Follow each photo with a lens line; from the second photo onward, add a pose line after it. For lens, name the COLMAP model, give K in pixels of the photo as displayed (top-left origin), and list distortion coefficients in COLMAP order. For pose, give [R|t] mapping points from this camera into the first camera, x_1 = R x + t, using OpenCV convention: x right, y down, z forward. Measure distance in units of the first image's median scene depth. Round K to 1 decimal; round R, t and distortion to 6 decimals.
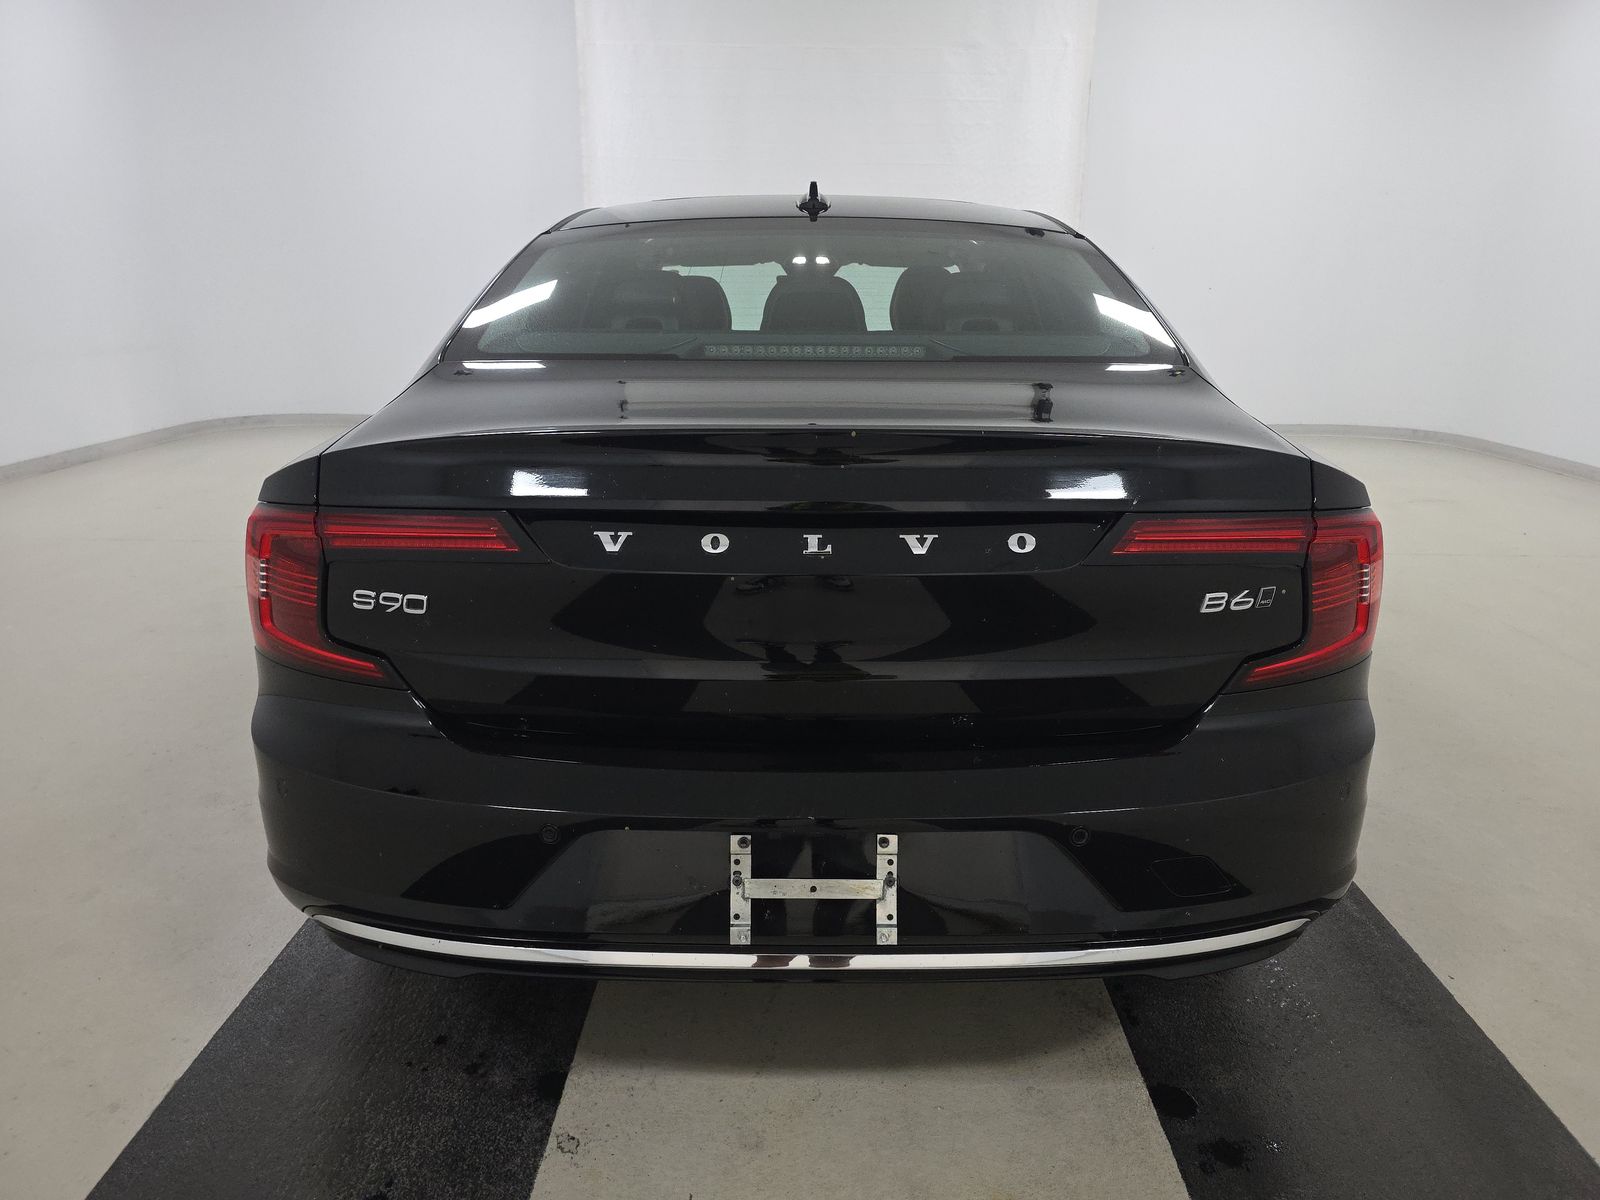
lens RADIAL K [[1045.9, 0, 795.8], [0, 1045.9, 607.0], [0, 0, 1]] dist [0.058489, -0.050343]
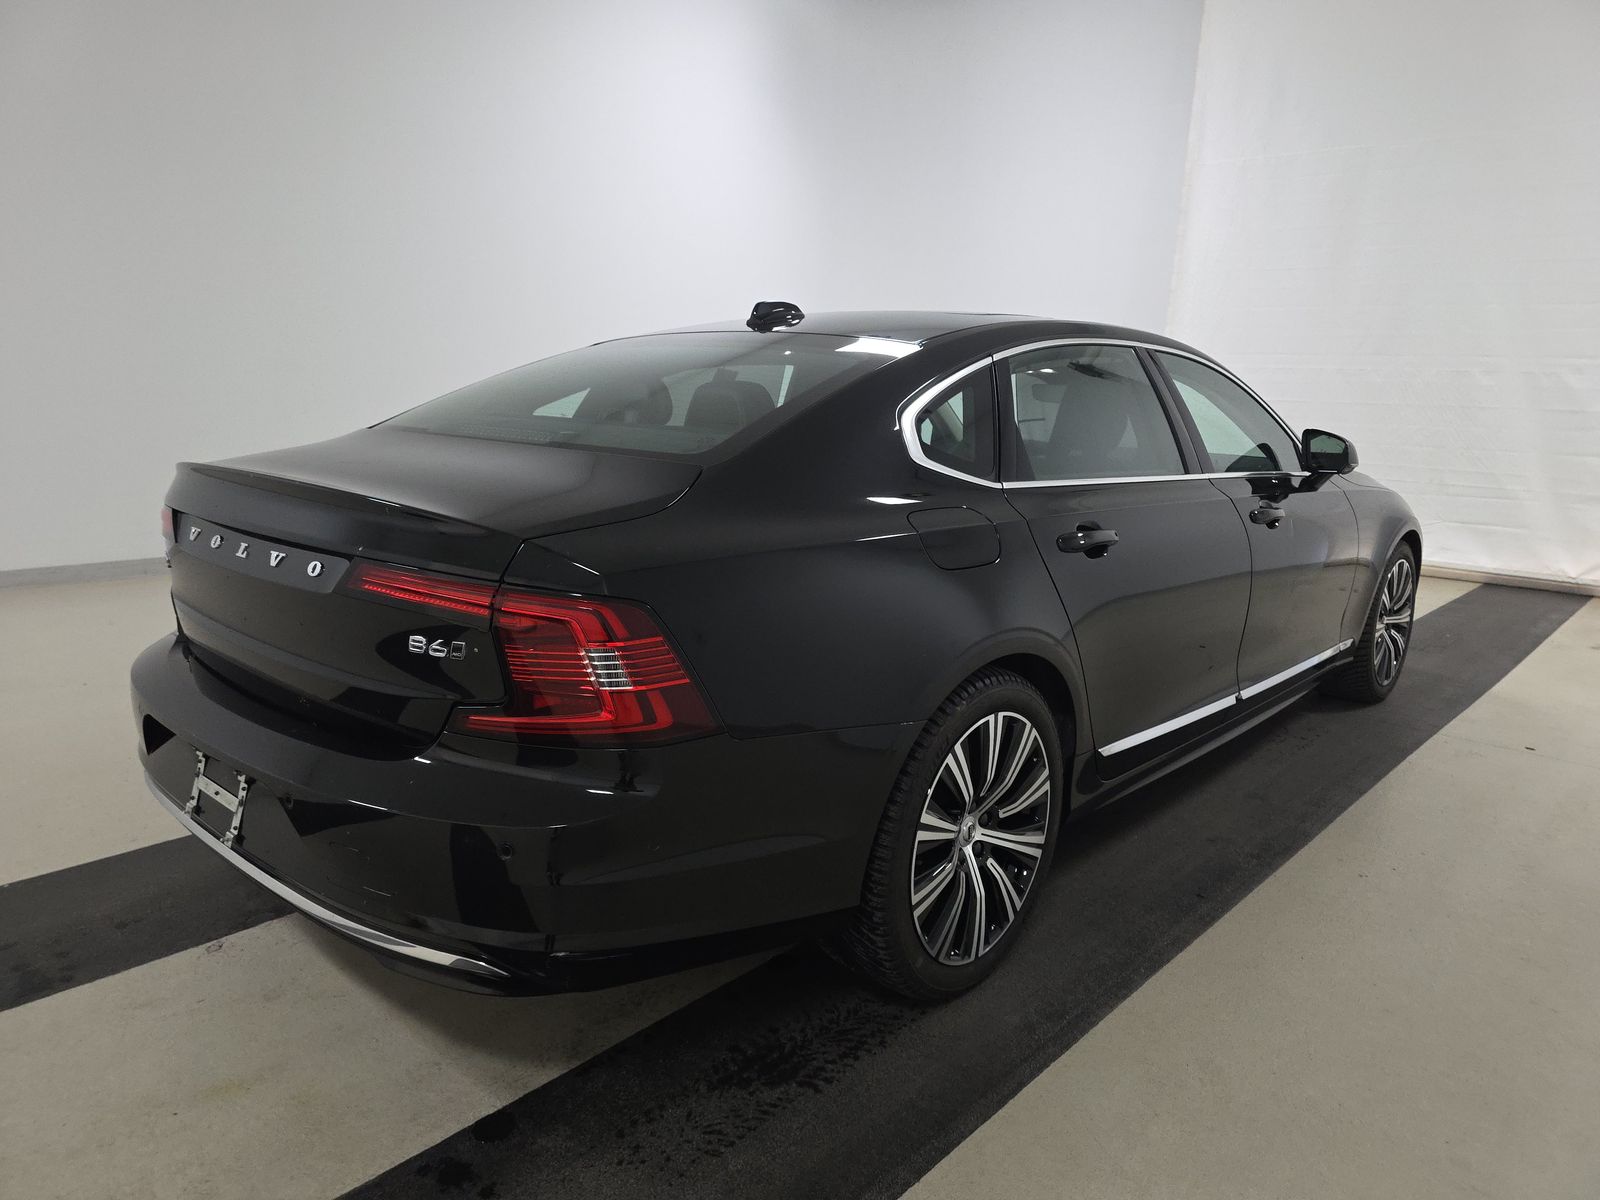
lens RADIAL K [[1045.9, 0, 795.8], [0, 1045.9, 607.0], [0, 0, 1]] dist [0.058489, -0.050343]
pose [[0.747293, 0.147277, -0.647968, 1.312954], [-0.211816, 0.977057, -0.022210, -0.097095], [0.629831, 0.153848, 0.761344, 0.321841]]
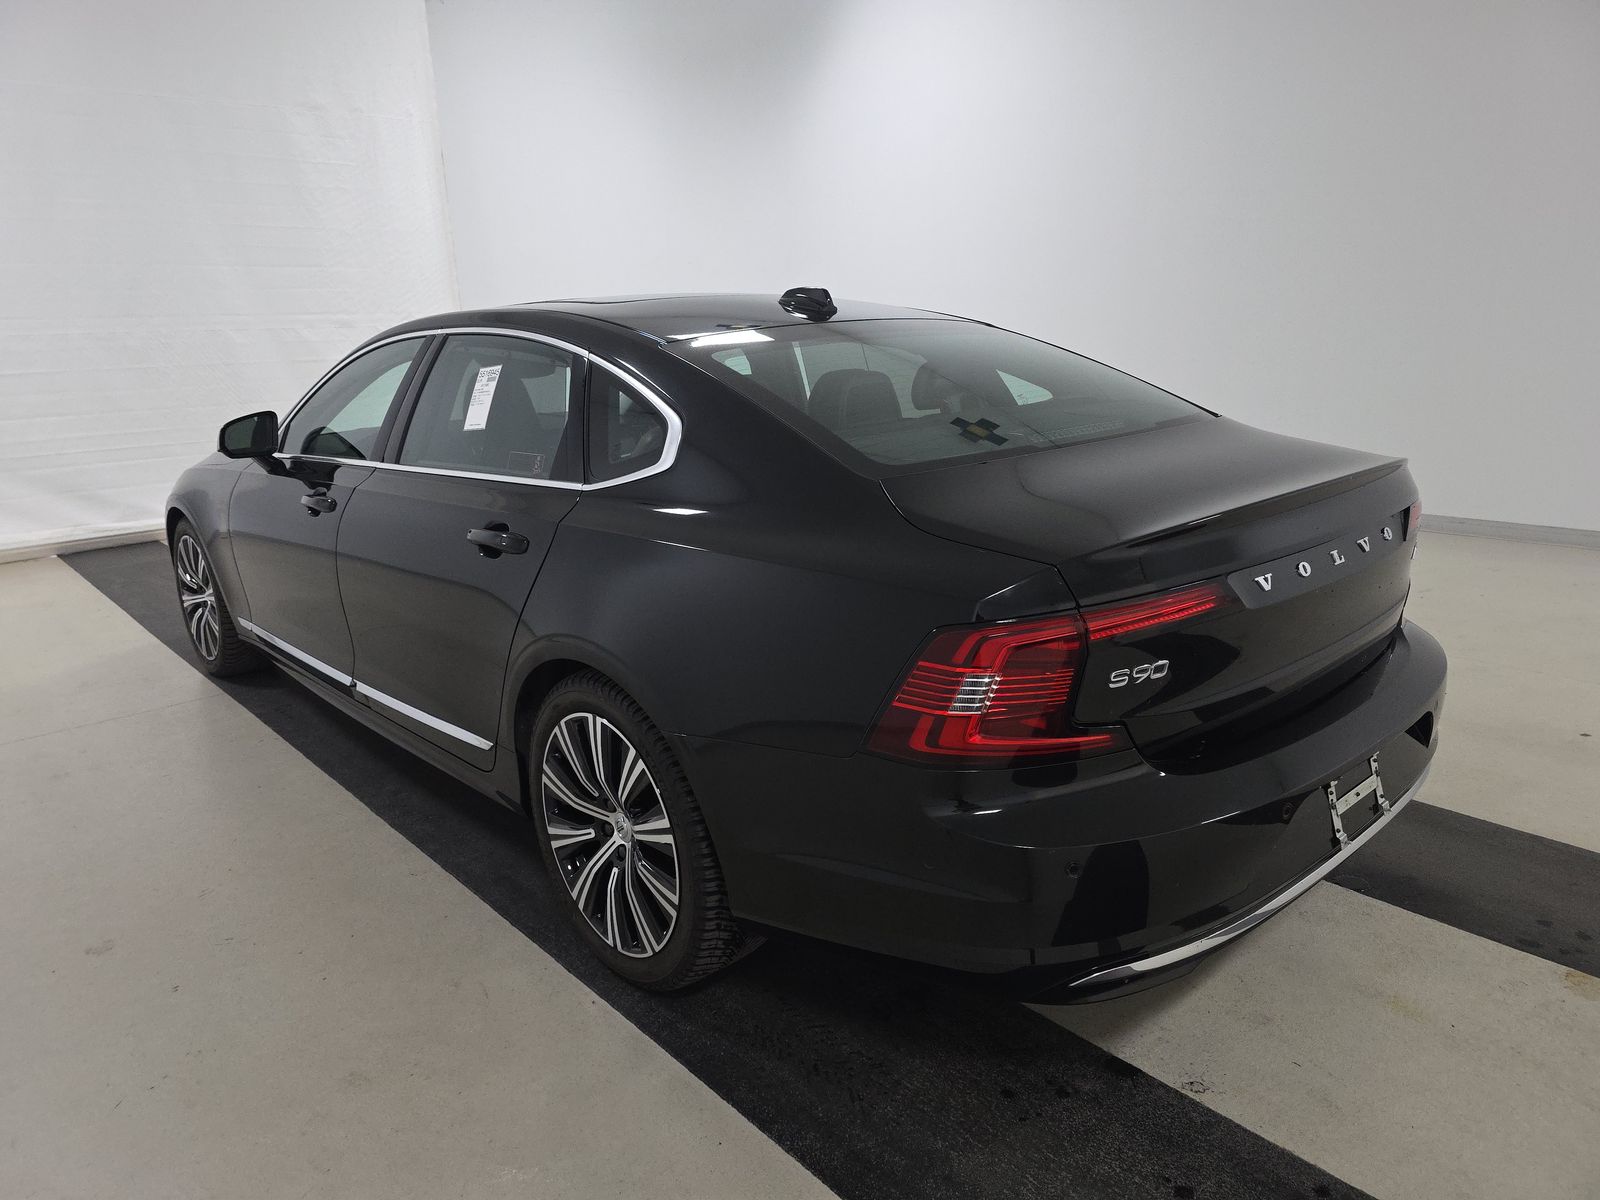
lens RADIAL K [[1045.9, 0, 795.8], [0, 1045.9, 607.0], [0, 0, 1]] dist [0.058489, -0.050343]
pose [[0.748895, -0.208181, 0.629139, -1.246028], [0.235705, 0.970971, 0.040721, -0.192612], [-0.619354, 0.117795, 0.776225, 0.280892]]
